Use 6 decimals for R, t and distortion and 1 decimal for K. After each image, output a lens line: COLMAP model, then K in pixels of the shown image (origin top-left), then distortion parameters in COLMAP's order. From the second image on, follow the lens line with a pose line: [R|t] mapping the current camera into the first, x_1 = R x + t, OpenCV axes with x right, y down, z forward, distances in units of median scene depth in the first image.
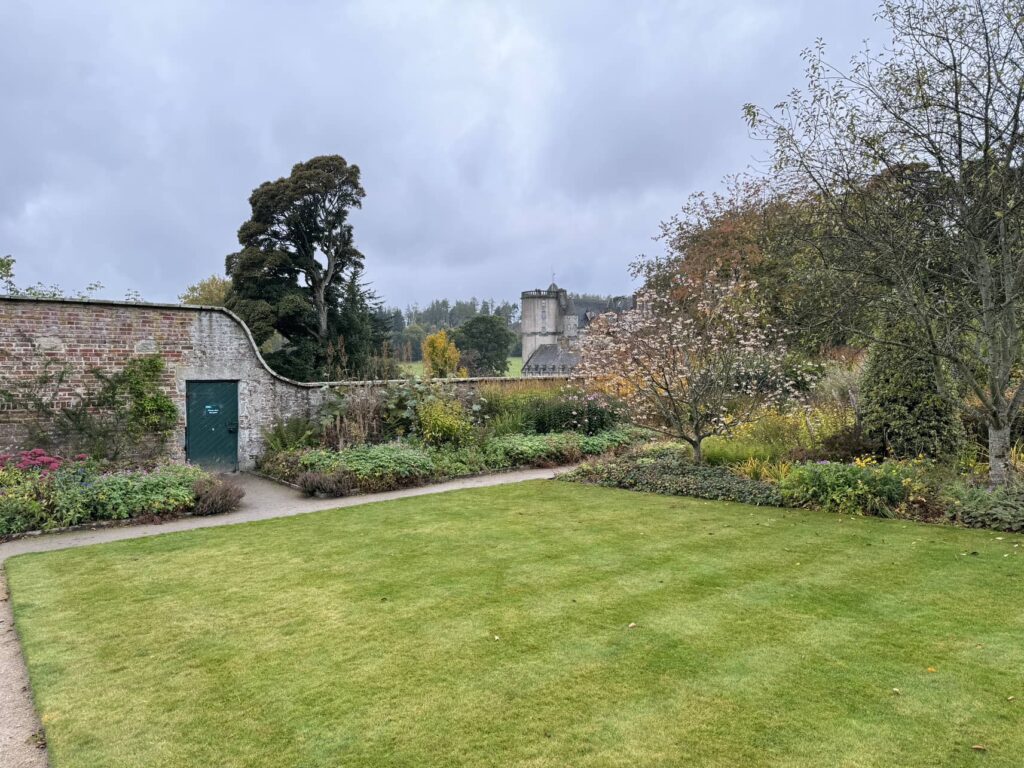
lens RADIAL K [[607.0, 0, 512.0], [0, 607.0, 384.0], [0, 0, 1]] dist [-0.005312, -0.001230]
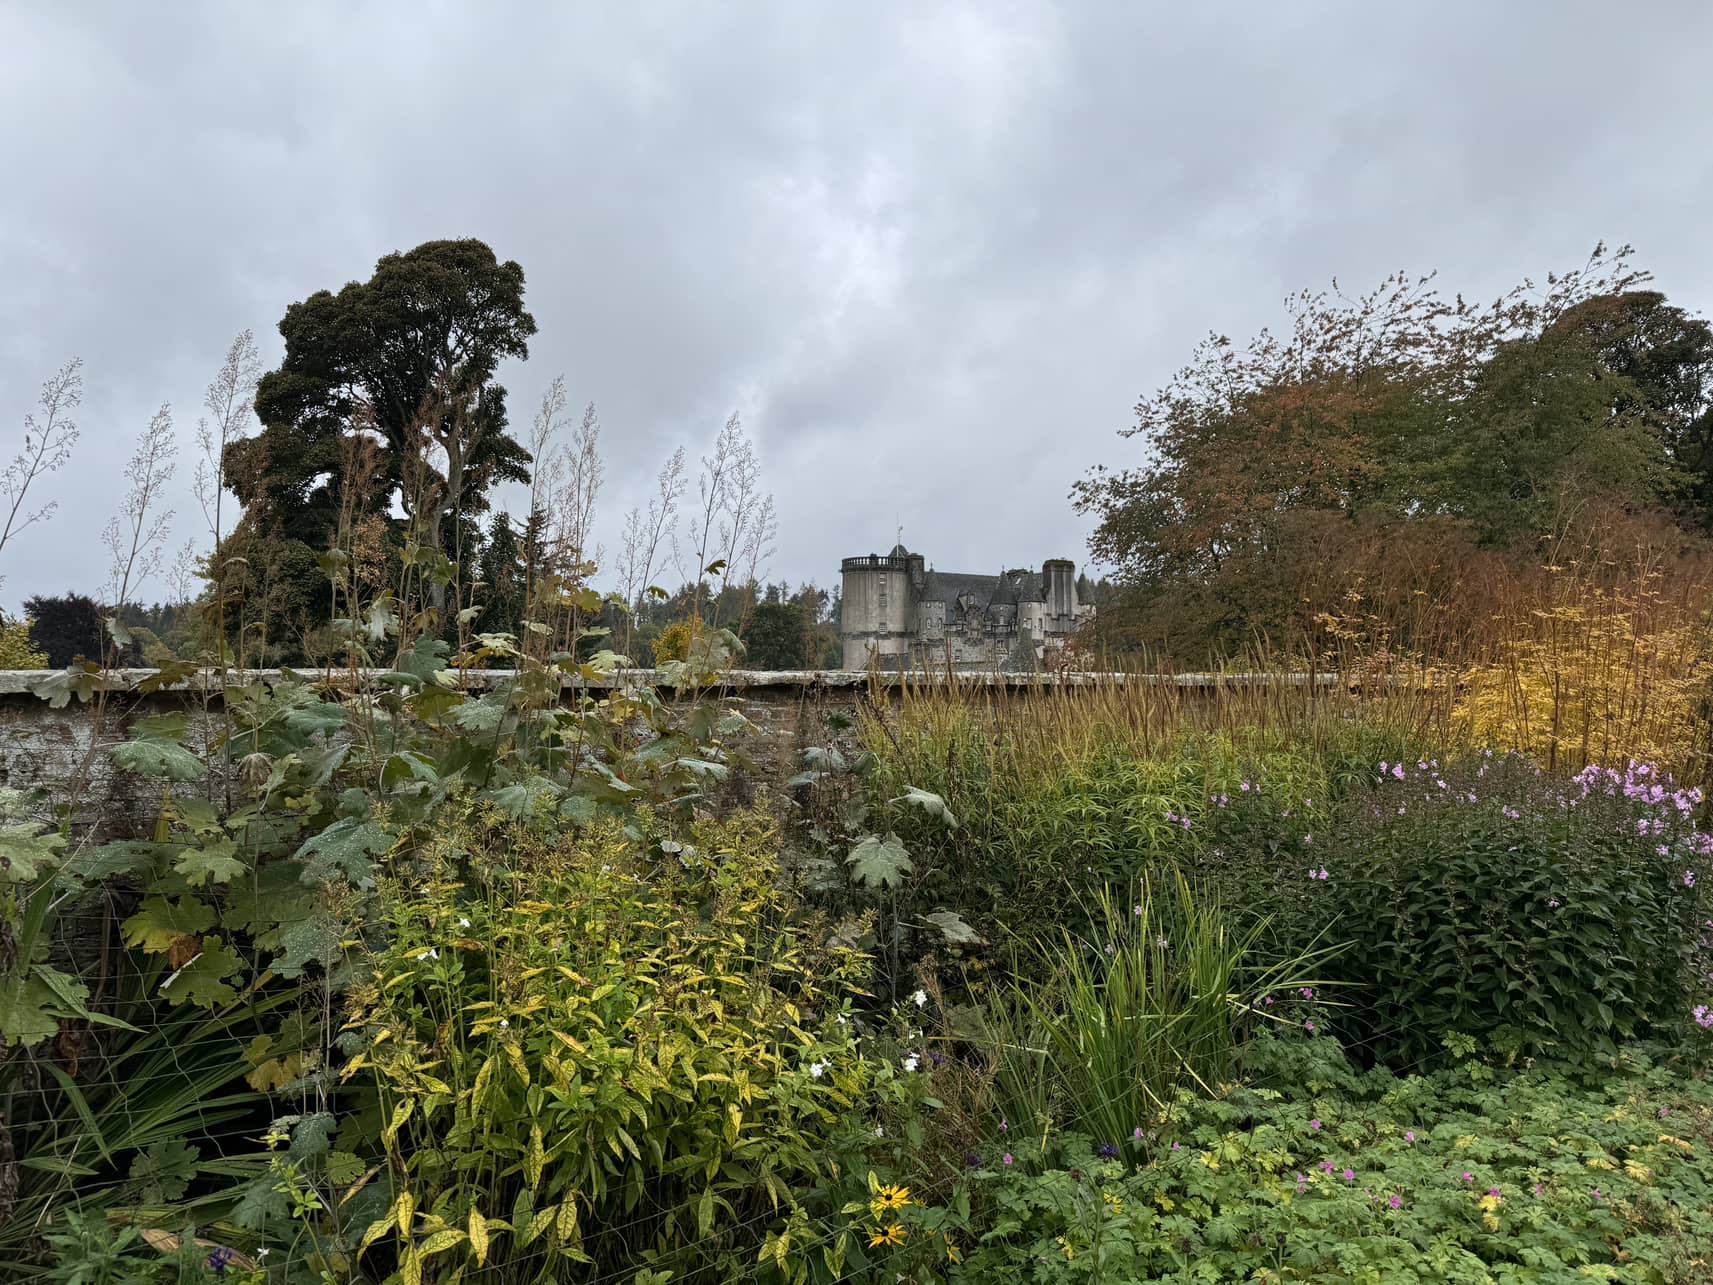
lens RADIAL K [[1015.4, 0, 856.5], [0, 1015.4, 642.5], [0, 0, 1]] dist [-0.005312, -0.001230]
pose [[0.999141, 0.008610, 0.040541, -0.017381], [-0.005156, 0.996405, -0.084558, 0.002733], [-0.041123, 0.084276, 0.995594, 0.204848]]
